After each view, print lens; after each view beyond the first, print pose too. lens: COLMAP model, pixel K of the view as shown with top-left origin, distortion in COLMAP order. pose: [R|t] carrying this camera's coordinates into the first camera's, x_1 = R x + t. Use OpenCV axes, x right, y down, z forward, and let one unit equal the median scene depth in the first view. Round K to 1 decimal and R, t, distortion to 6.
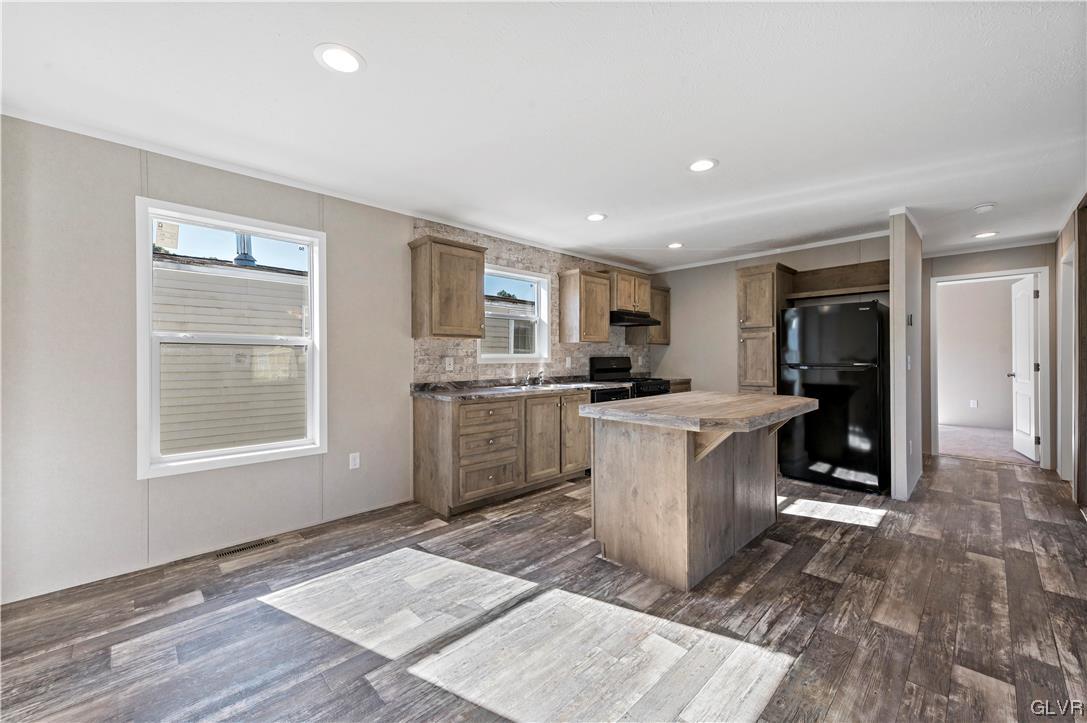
lens RADIAL K [[428.7, 0, 538.0], [0, 428.7, 358.9], [0, 0, 1]] dist [0.014354, -0.003791]
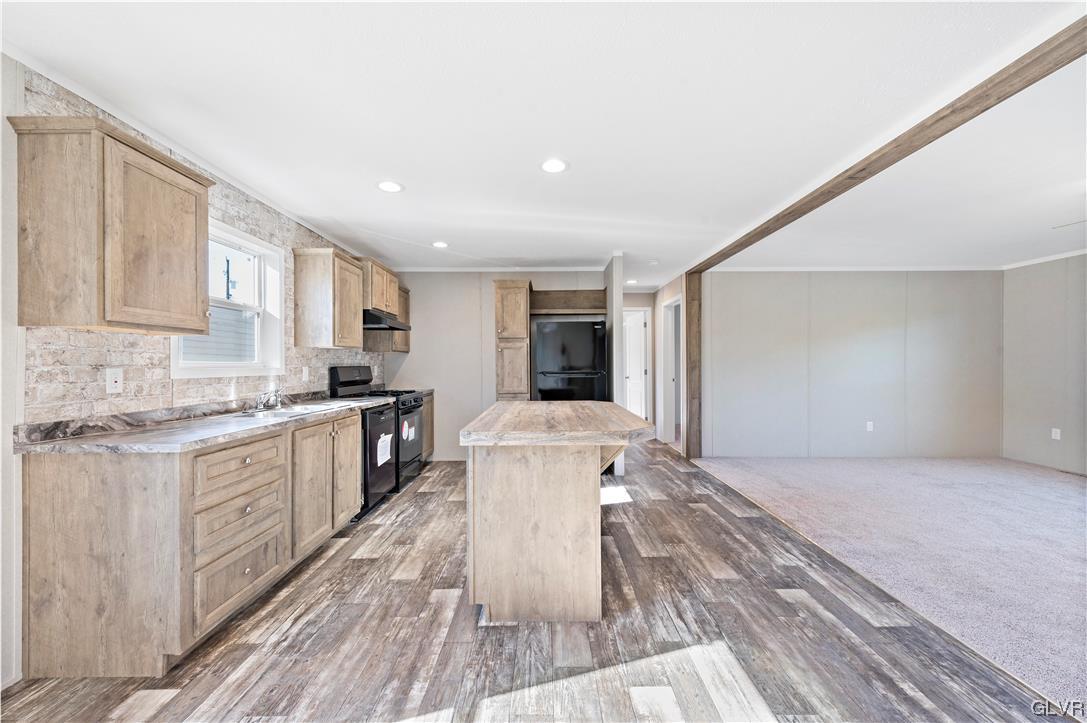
lens RADIAL K [[428.7, 0, 546.2], [0, 428.7, 364.7], [0, 0, 1]] dist [0.014354, -0.003791]
pose [[0.687527, -0.001398, 0.726157, -0.268286], [0.007694, 0.999956, -0.005359, -0.001041], [-0.726118, 0.009271, 0.687508, 0.300449]]
